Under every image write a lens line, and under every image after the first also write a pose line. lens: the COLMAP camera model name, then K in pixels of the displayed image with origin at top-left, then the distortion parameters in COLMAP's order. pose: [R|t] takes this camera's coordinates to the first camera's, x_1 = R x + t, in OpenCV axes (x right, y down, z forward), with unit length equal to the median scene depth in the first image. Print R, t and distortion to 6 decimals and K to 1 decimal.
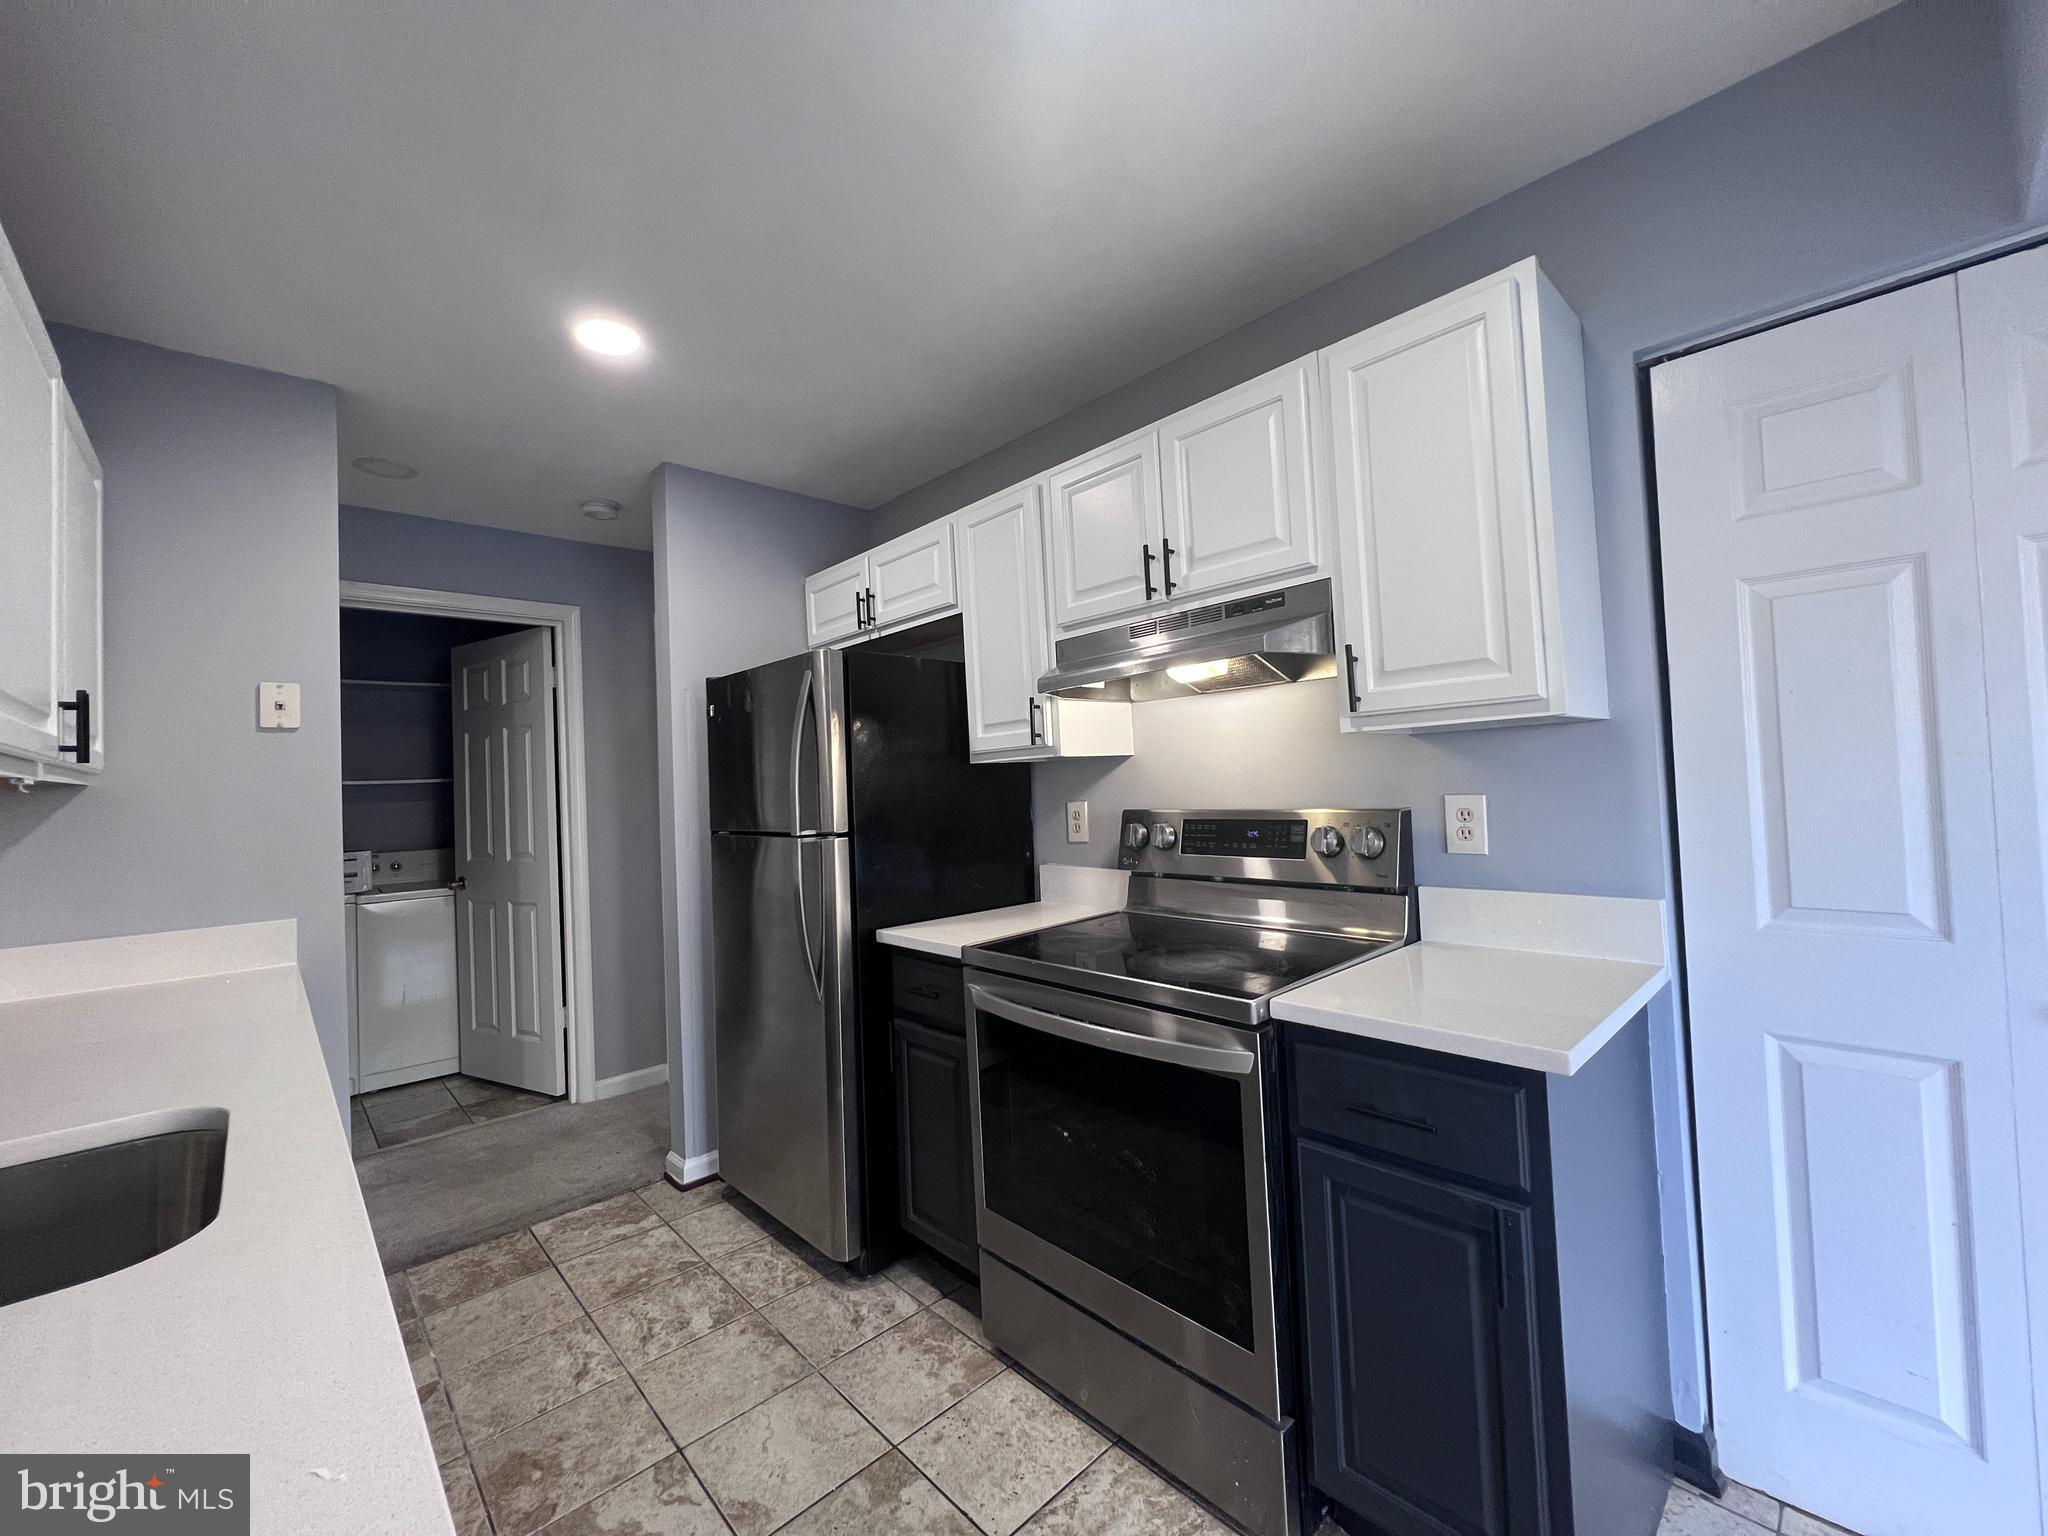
lens RADIAL K [[821.2, 0, 1017.5], [0, 821.2, 757.4], [0, 0, 1]] dist [-0.001426, 0.000867]
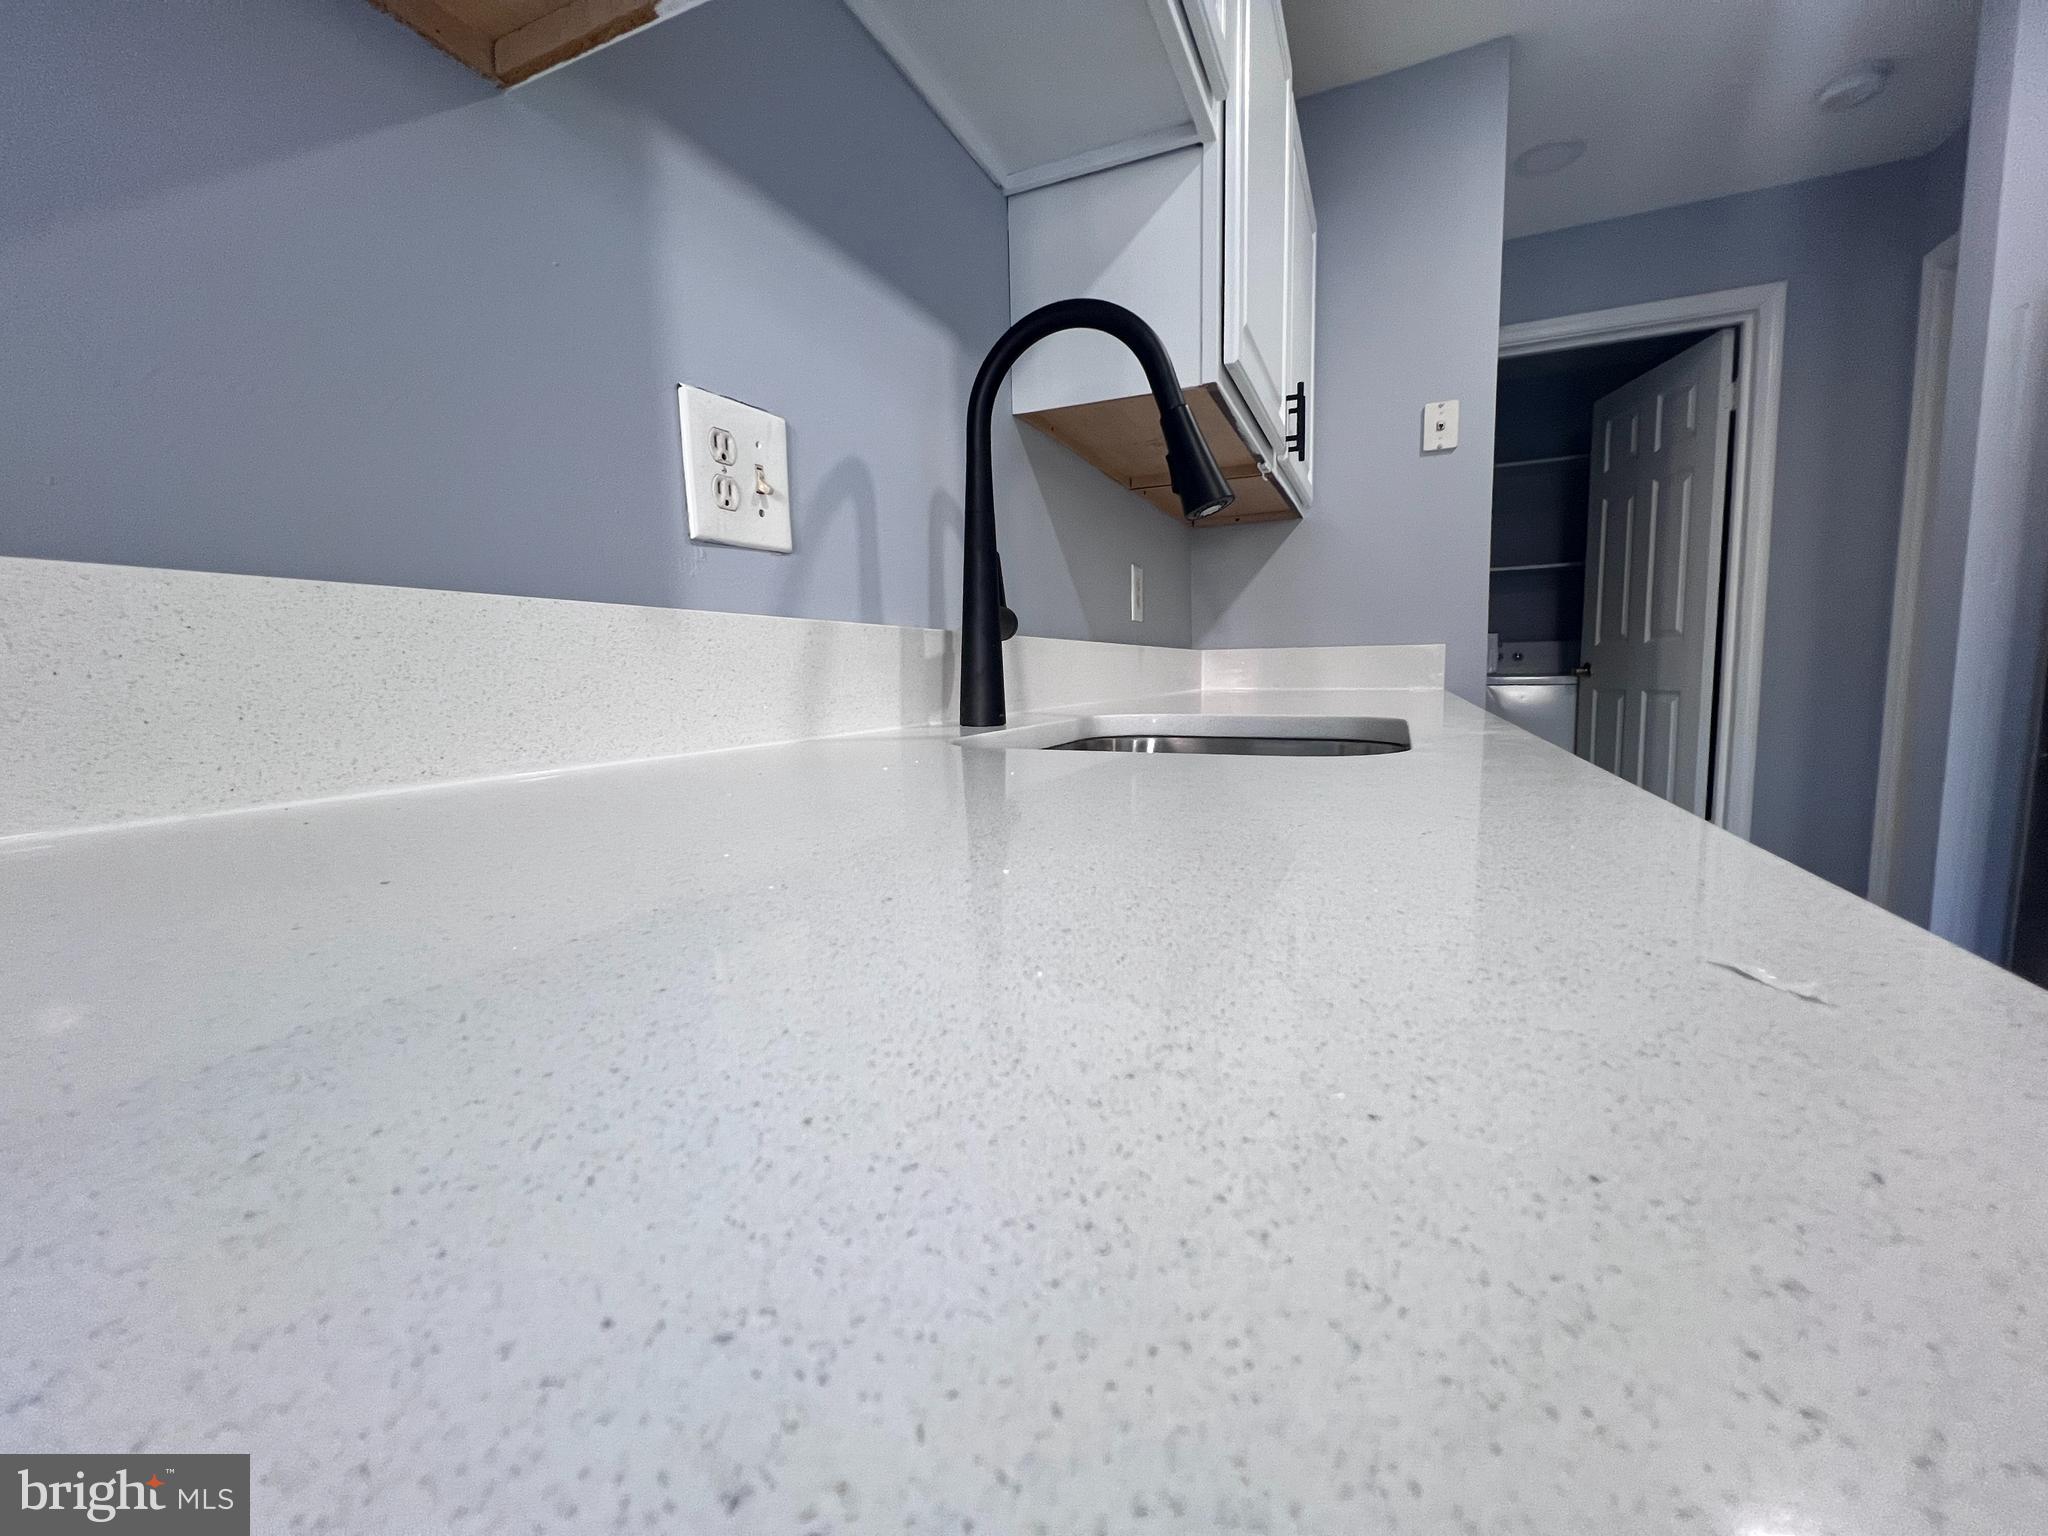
lens RADIAL K [[821.2, 0, 1023.0], [0, 821.2, 759.3], [0, 0, 1]] dist [-0.001426, 0.000867]
pose [[0.389032, 0.133386, -0.911516, -0.148082], [0.034508, 0.986658, 0.159110, 0.161362], [0.920578, -0.093353, 0.379239, 0.133387]]
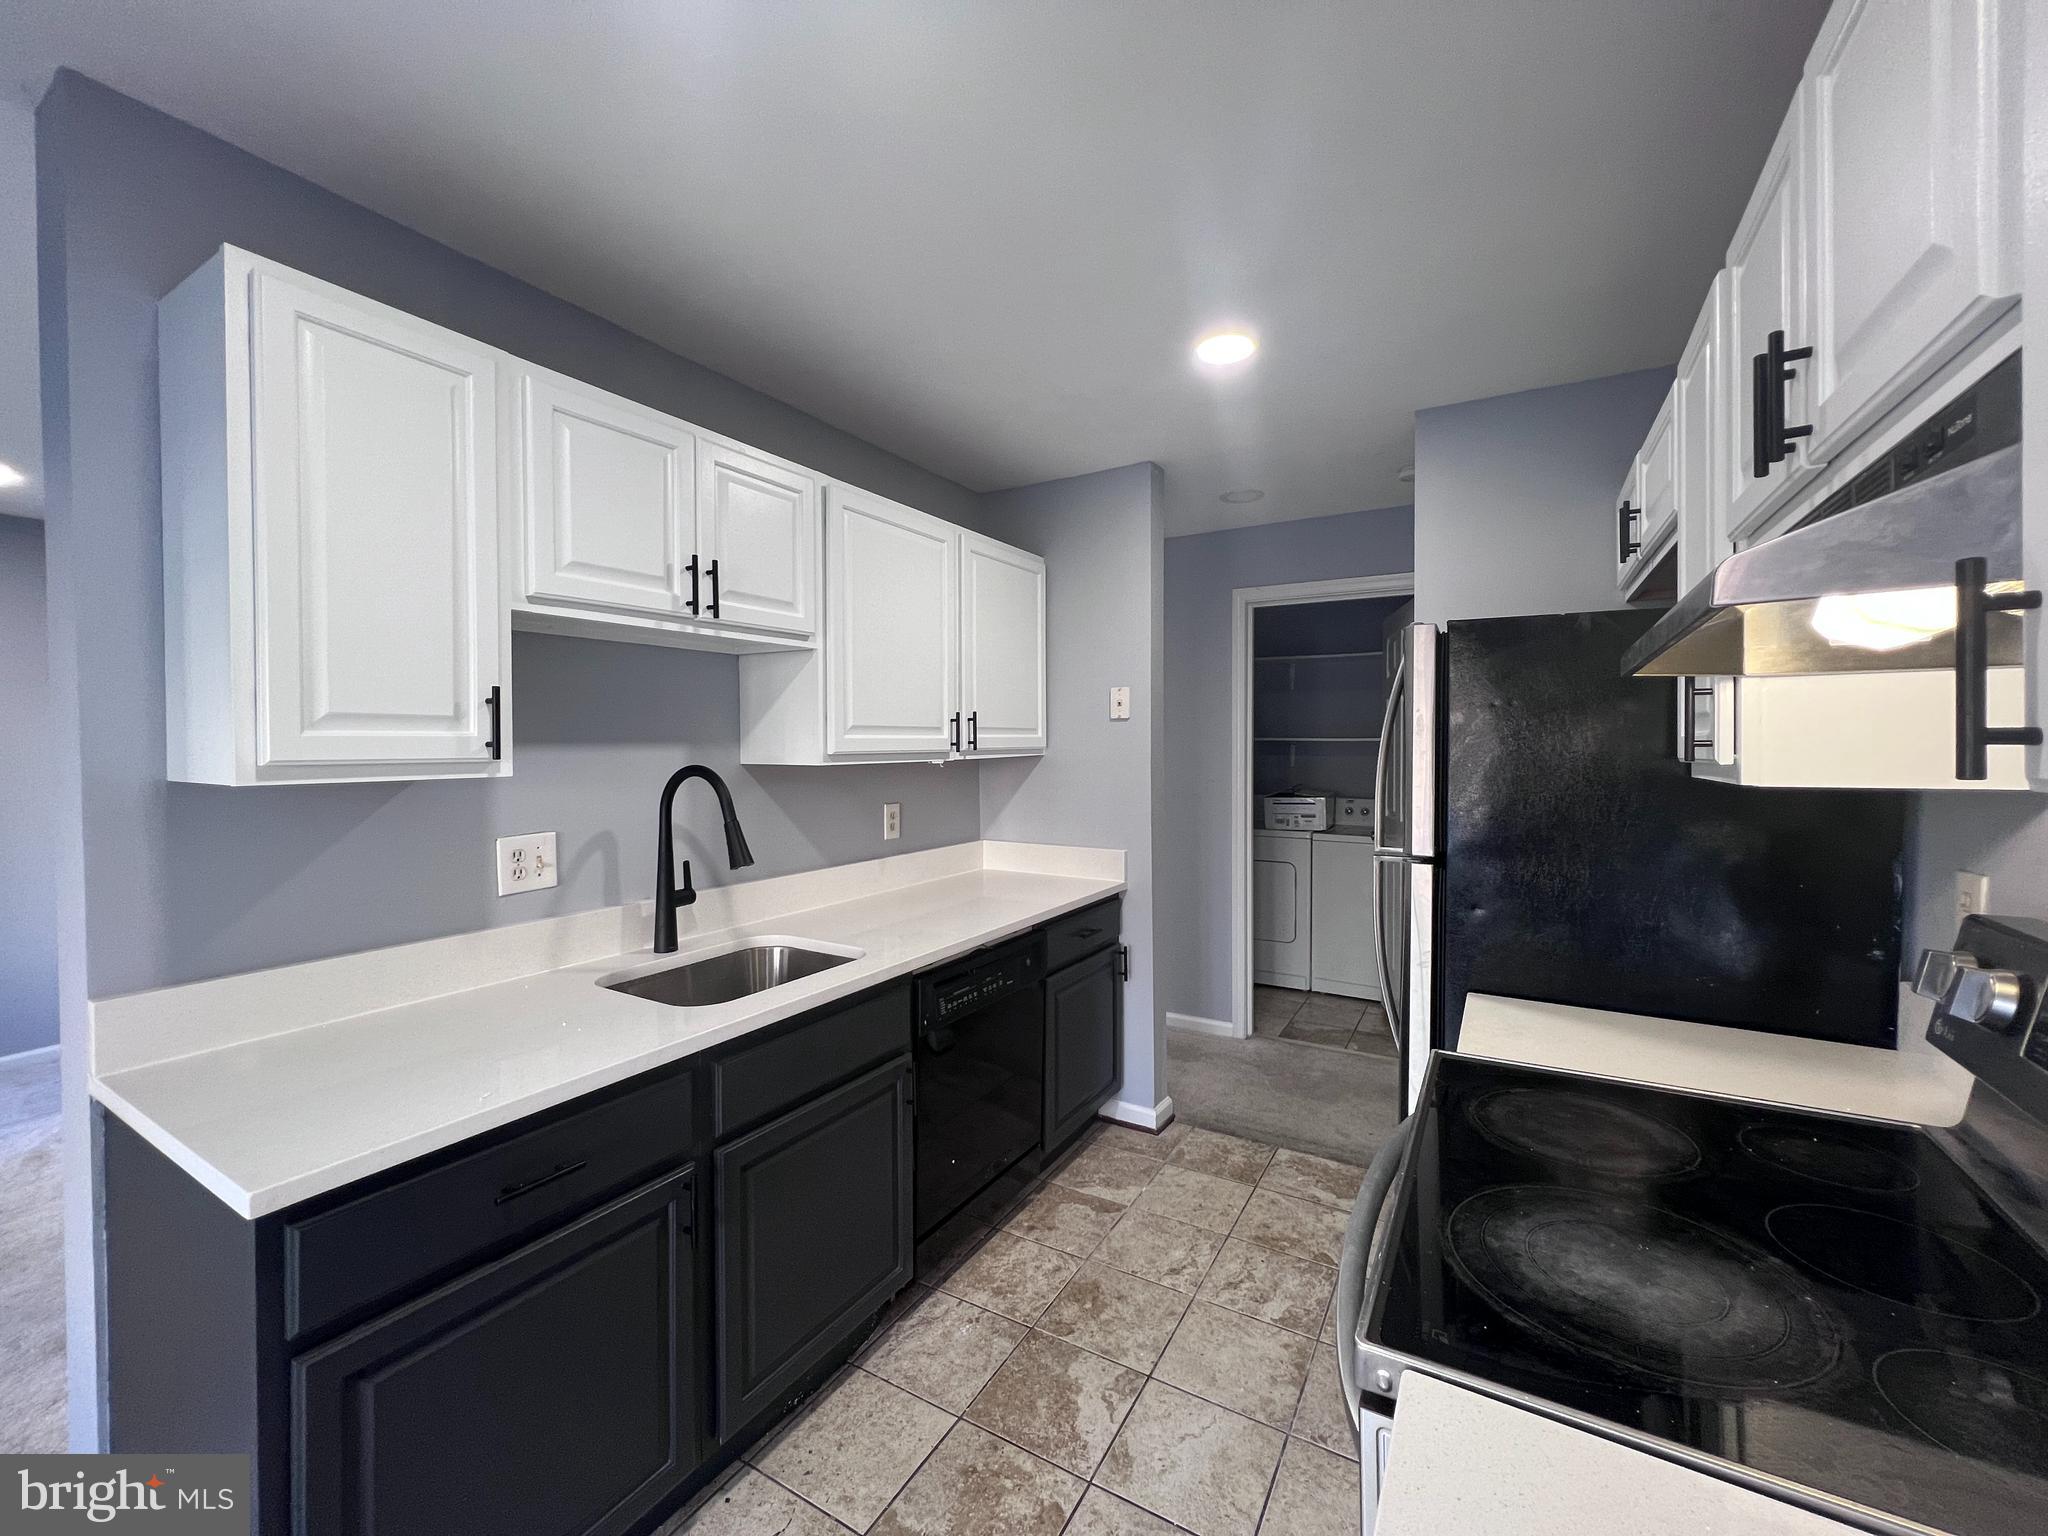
lens RADIAL K [[821.2, 0, 1020.5], [0, 821.2, 759.3], [0, 0, 1]] dist [-0.001426, 0.000867]
pose [[0.281941, 0.059596, -0.957579, 0.453997], [0.023496, 0.997341, 0.068989, -0.070012], [0.959144, -0.041950, 0.279791, 0.434979]]
